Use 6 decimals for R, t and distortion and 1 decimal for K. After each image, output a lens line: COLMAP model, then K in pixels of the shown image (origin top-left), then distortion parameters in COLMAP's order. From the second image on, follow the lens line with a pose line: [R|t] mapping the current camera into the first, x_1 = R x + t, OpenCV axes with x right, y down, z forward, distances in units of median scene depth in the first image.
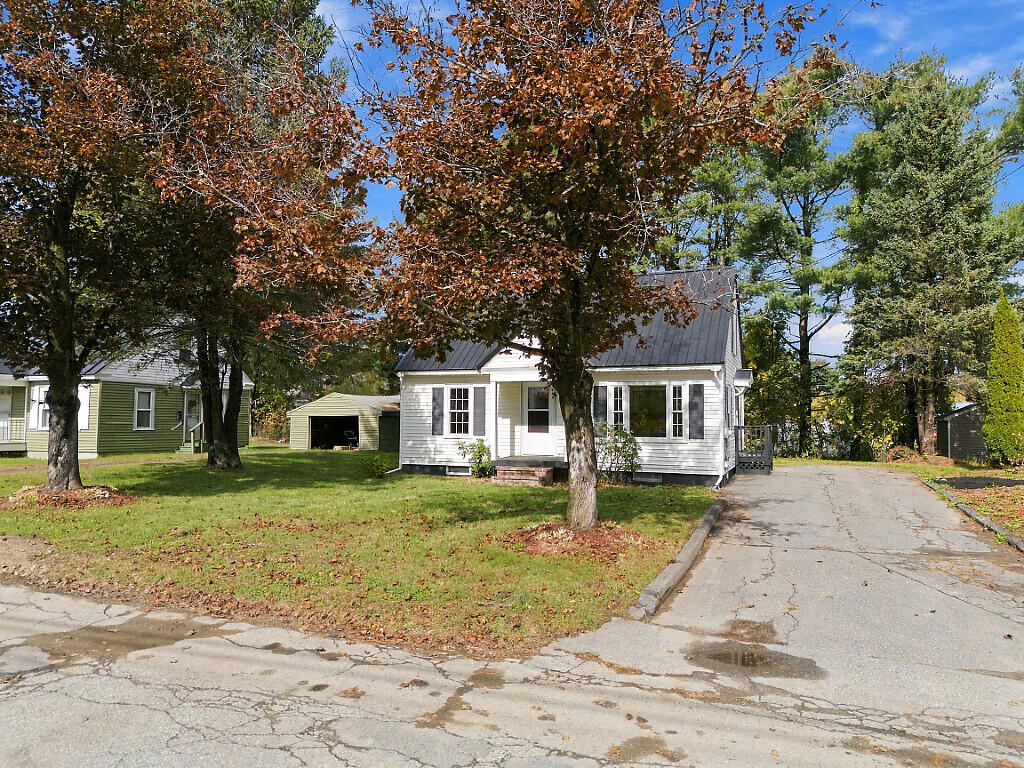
lens RADIAL K [[716.5, 0, 515.9], [0, 716.5, 385.4], [0, 0, 1]] dist [0.081402, -0.077936]
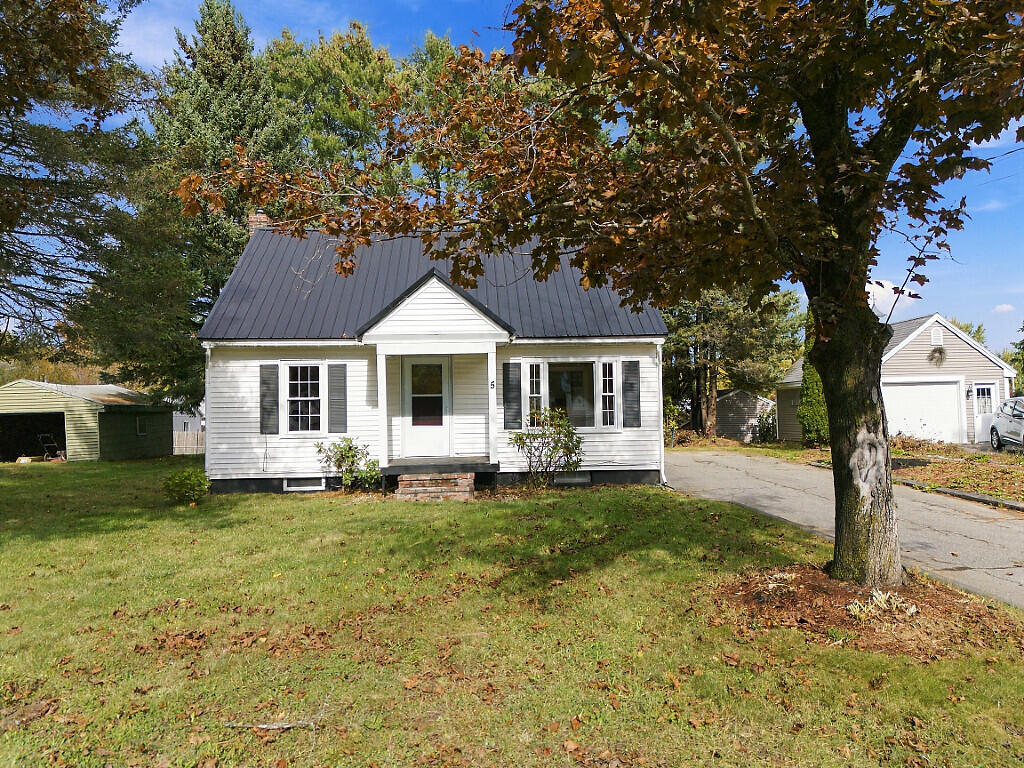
lens RADIAL K [[716.5, 0, 515.9], [0, 716.5, 385.4], [0, 0, 1]] dist [0.081402, -0.077936]
pose [[0.907651, -0.004695, 0.419699, -0.207391], [0.001423, 0.999966, 0.008110, 0.019224], [-0.419723, -0.006764, 0.907627, 0.304807]]
